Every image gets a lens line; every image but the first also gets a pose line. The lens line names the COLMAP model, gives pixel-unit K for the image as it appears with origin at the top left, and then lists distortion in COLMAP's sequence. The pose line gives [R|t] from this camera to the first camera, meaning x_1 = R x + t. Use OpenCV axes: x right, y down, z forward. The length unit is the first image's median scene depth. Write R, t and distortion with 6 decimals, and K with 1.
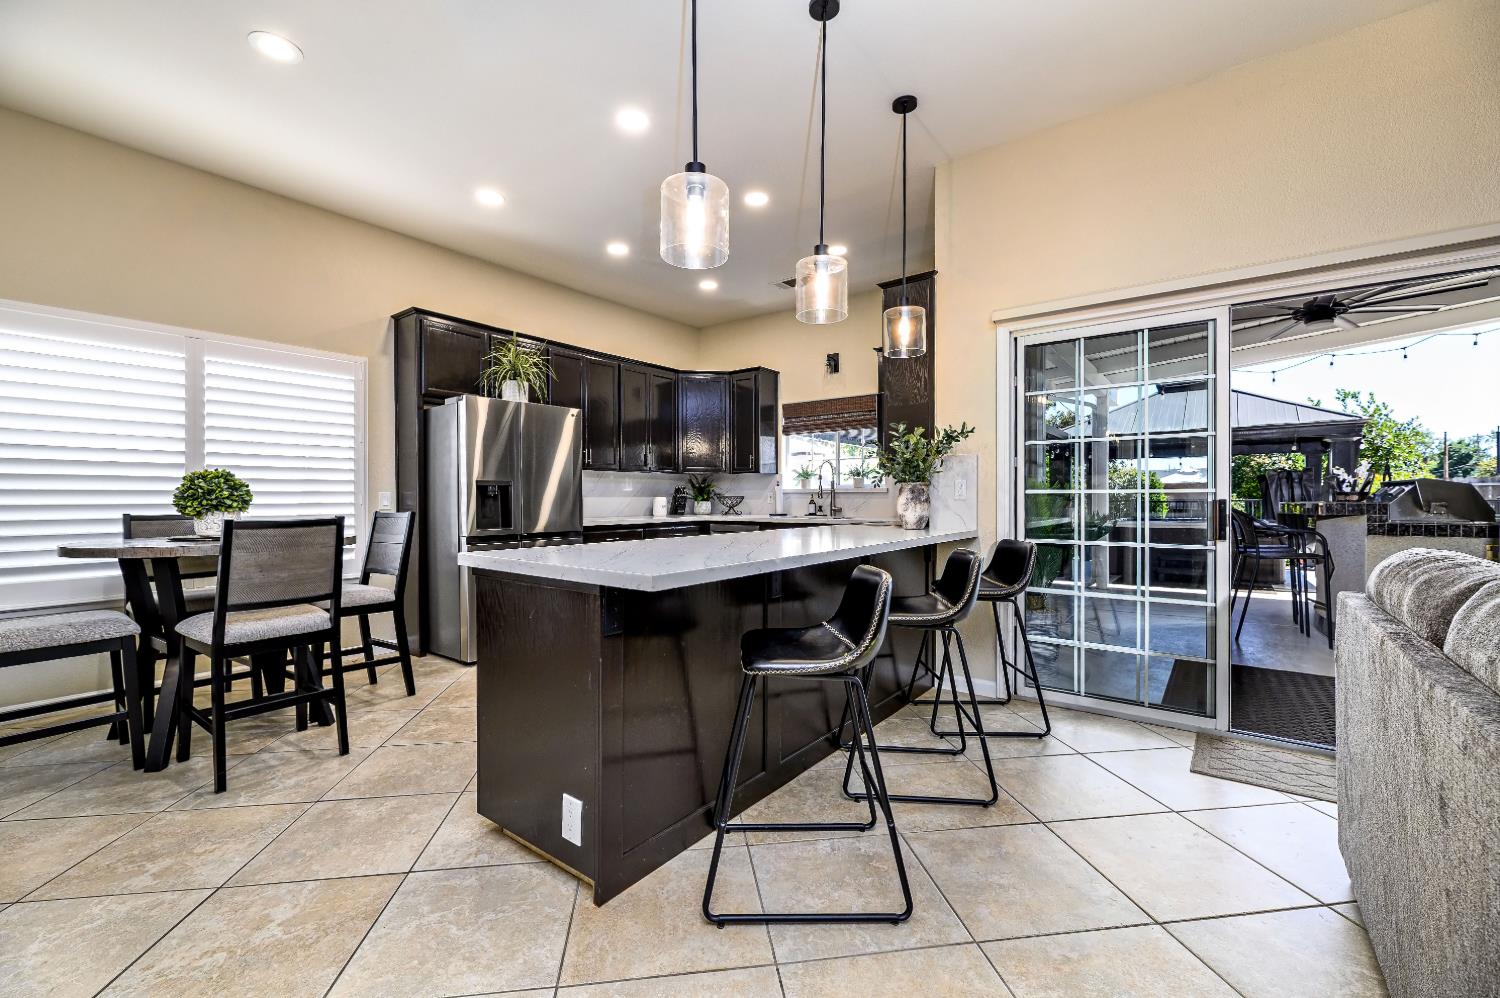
lens RADIAL K [[614.8, 0, 750.6], [0, 614.8, 500.3], [0, 0, 1]] dist [0.001874, -0.000412]
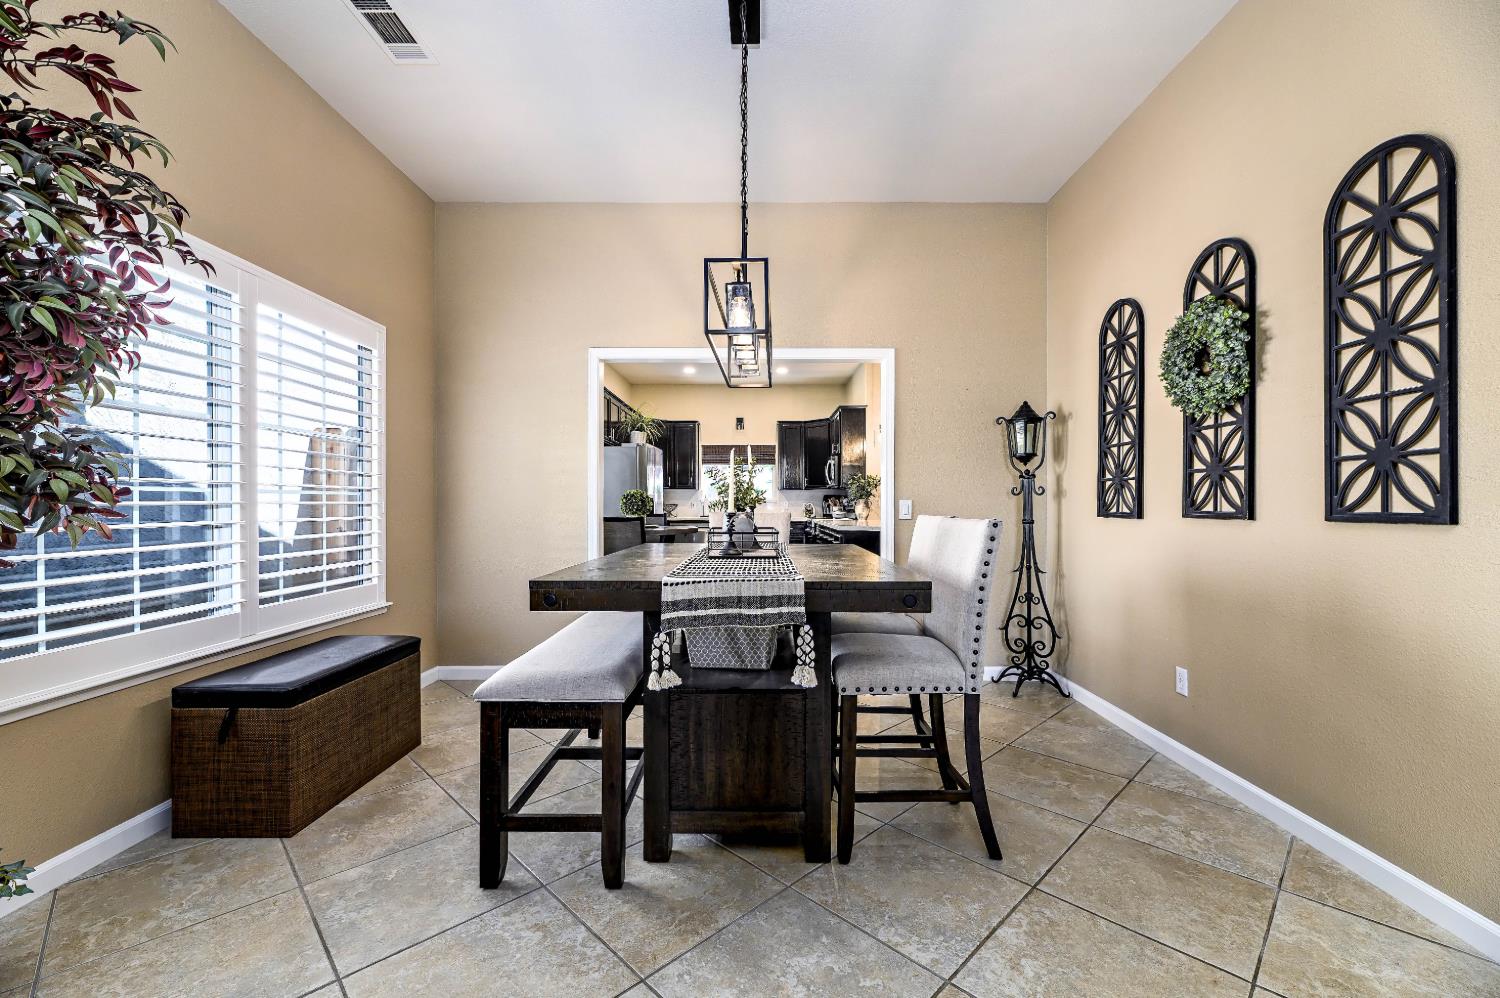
lens RADIAL K [[614.8, 0, 754.4], [0, 614.8, 499.0], [0, 0, 1]] dist [0.001874, -0.000412]
pose [[0.799031, 0.004707, 0.601272, -1.522701], [0.001647, 0.999948, -0.010017, -0.011212], [-0.601288, 0.008994, 0.798982, -0.612391]]
